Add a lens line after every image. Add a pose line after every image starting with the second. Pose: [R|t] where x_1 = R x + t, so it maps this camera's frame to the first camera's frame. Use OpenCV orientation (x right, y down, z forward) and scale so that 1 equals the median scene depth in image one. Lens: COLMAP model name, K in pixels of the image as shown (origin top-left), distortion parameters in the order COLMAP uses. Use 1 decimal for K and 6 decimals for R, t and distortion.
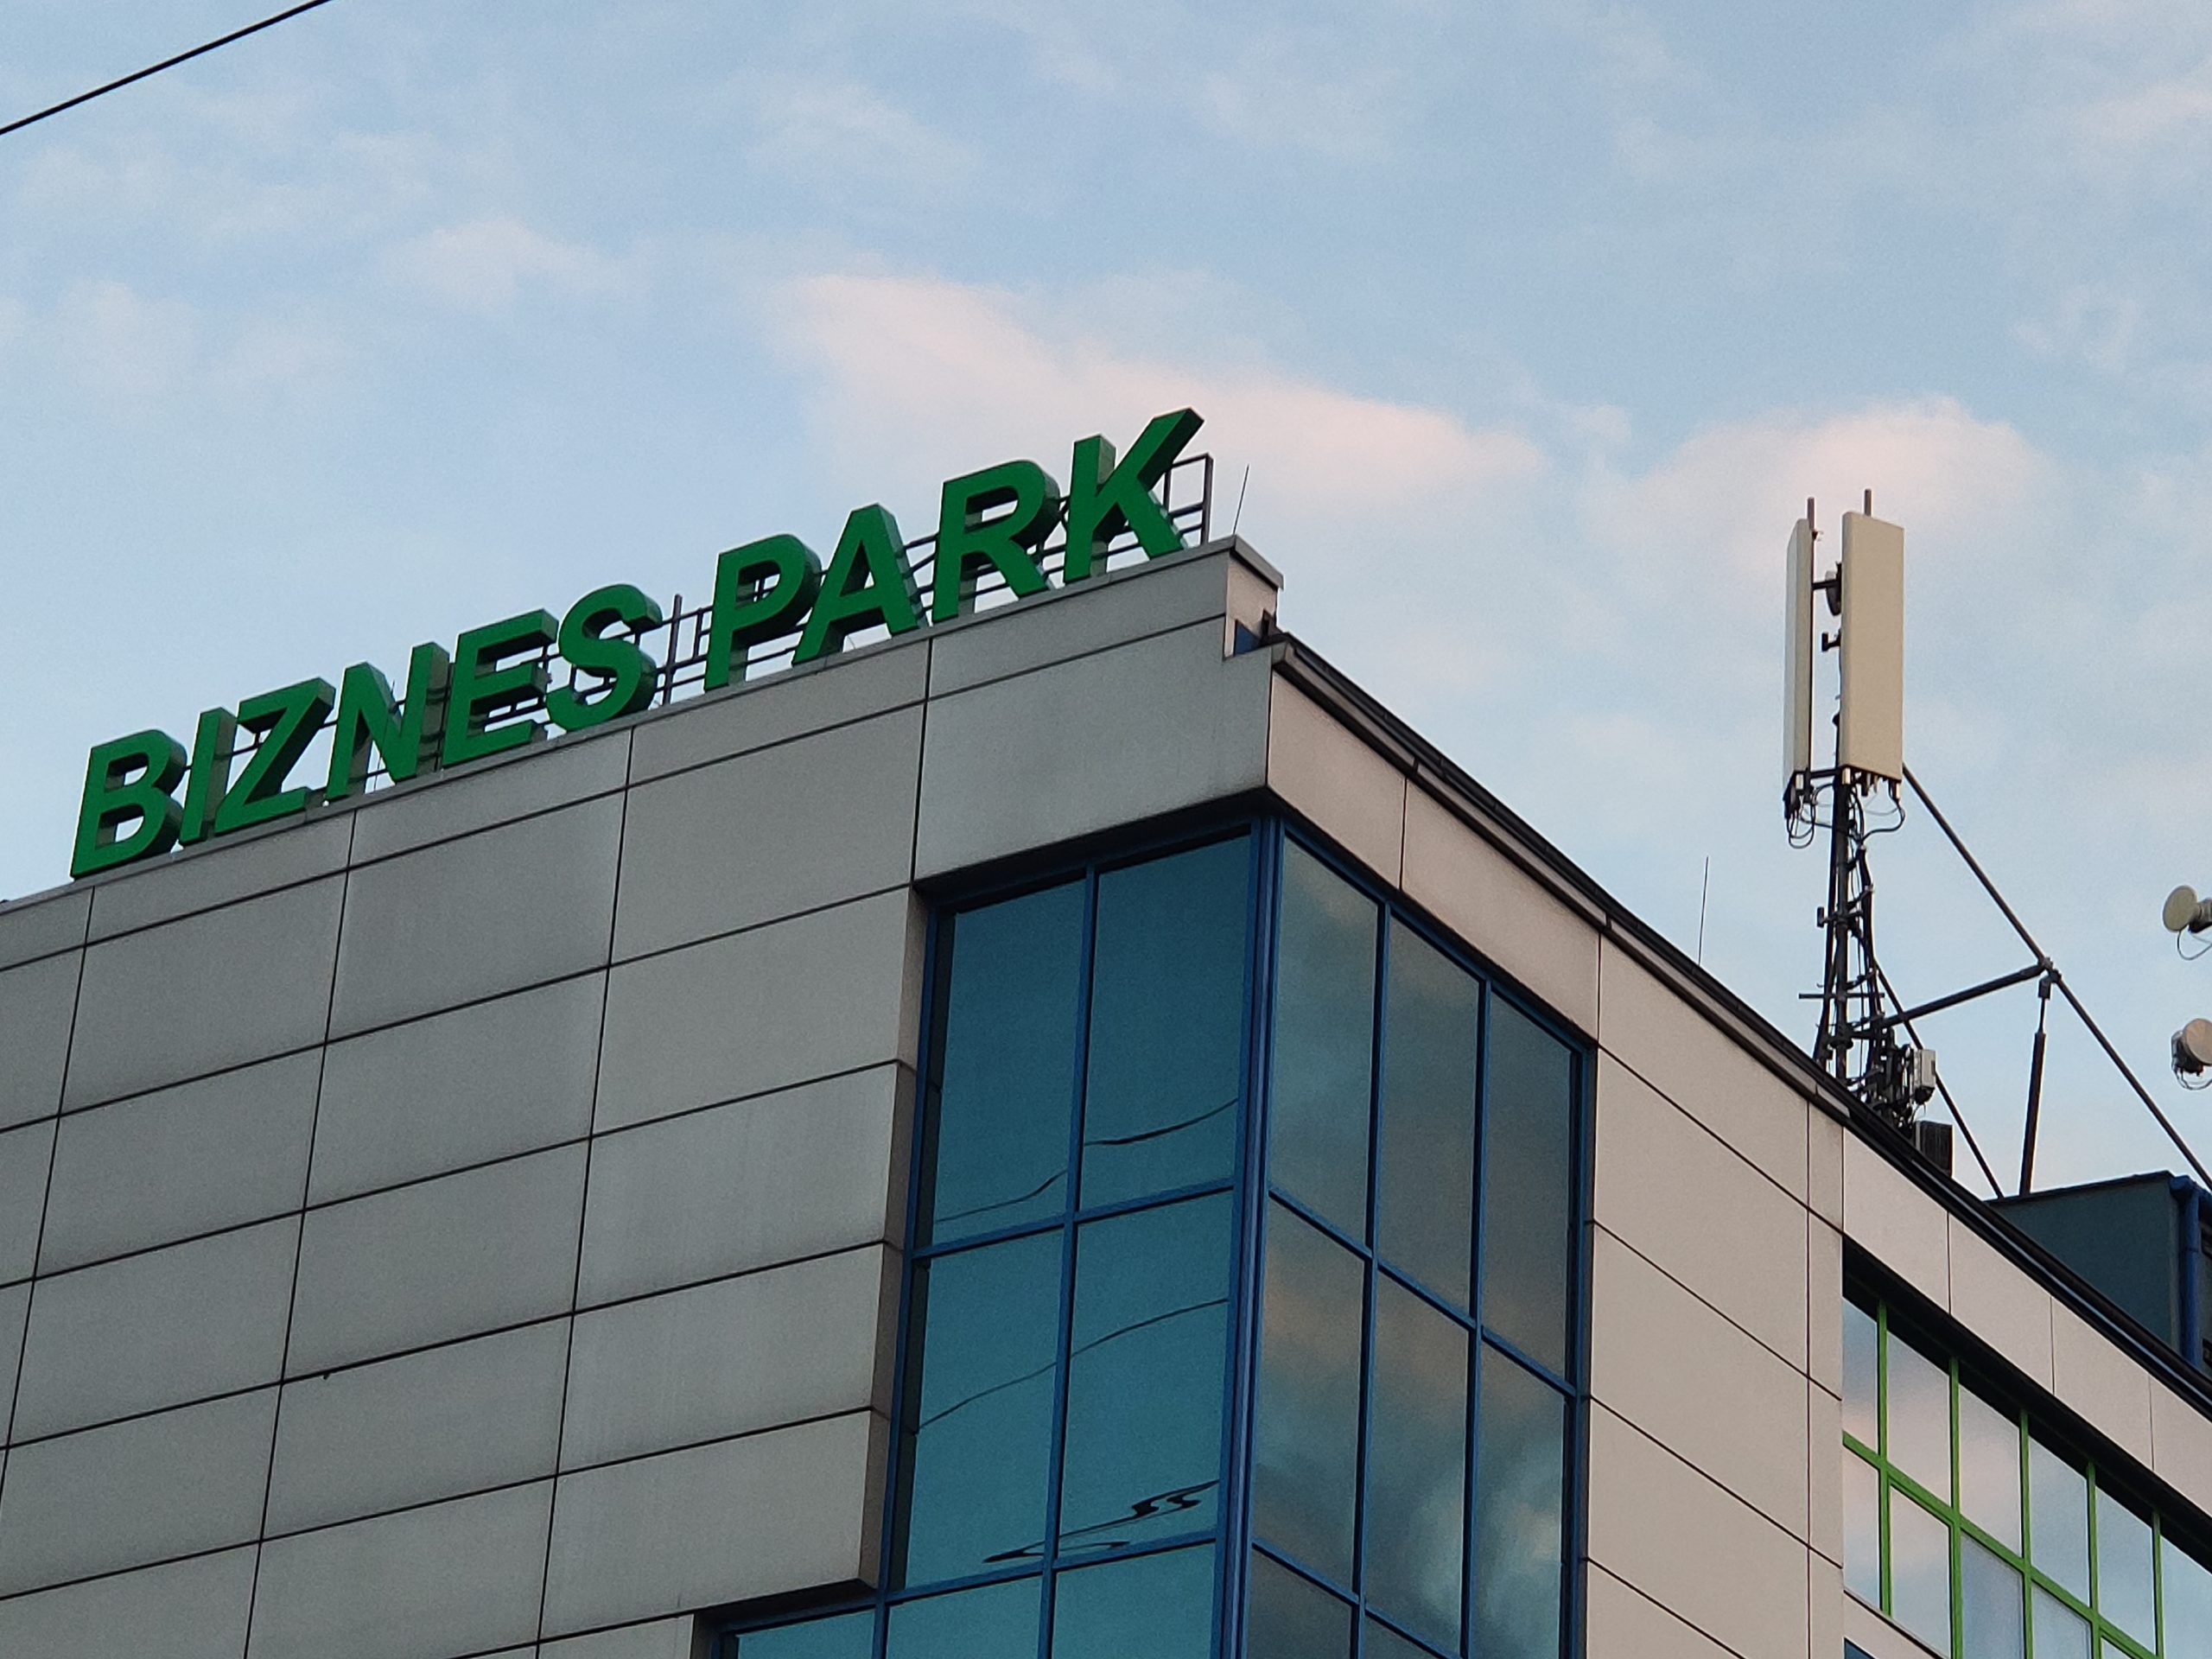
lens RADIAL K [[5890.2, 0, 1120.3], [0, 5890.2, 823.0], [0, 0, 1]] dist [0.027123, 0.000000]
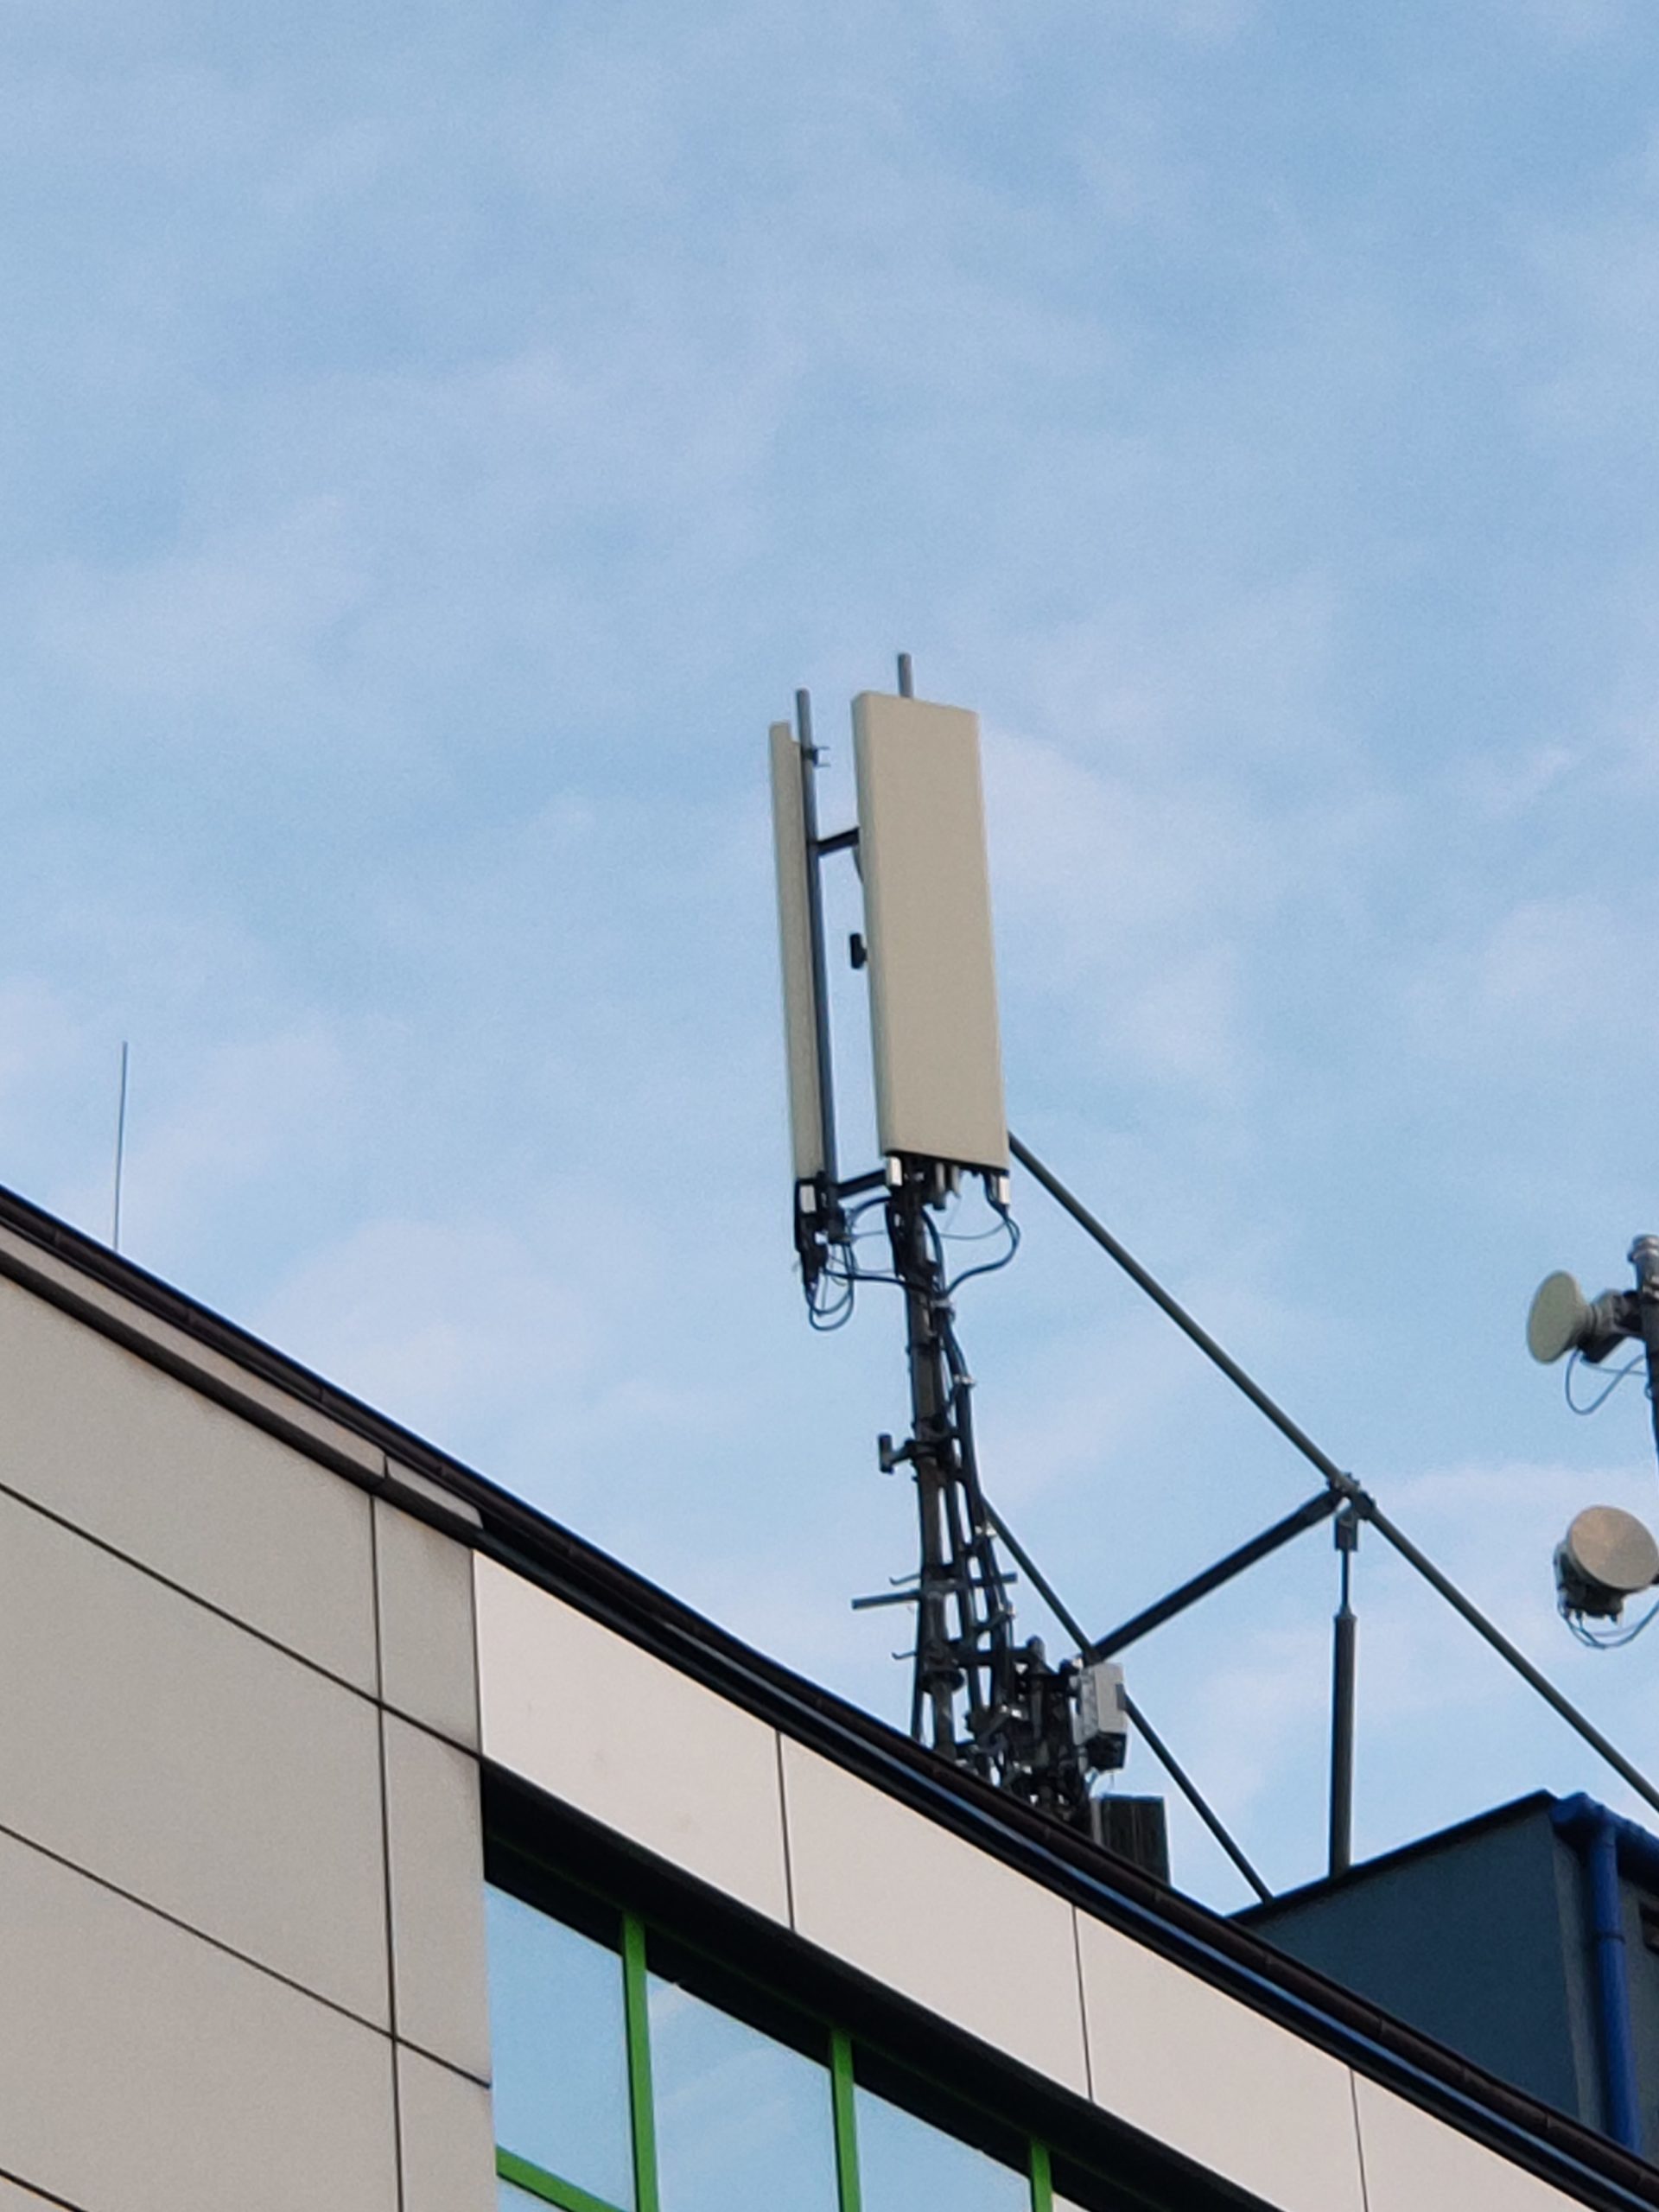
lens RADIAL K [[9739.1, 0, 829.5], [0, 9739.1, 1107.0], [0, 0, 1]] dist [-0.298857, 0.000000]
pose [[0.989679, -0.143278, 0.002464, 0.118391], [0.142555, 0.982648, -0.118667, 0.087326], [0.014581, 0.117793, 0.992931, 0.164209]]
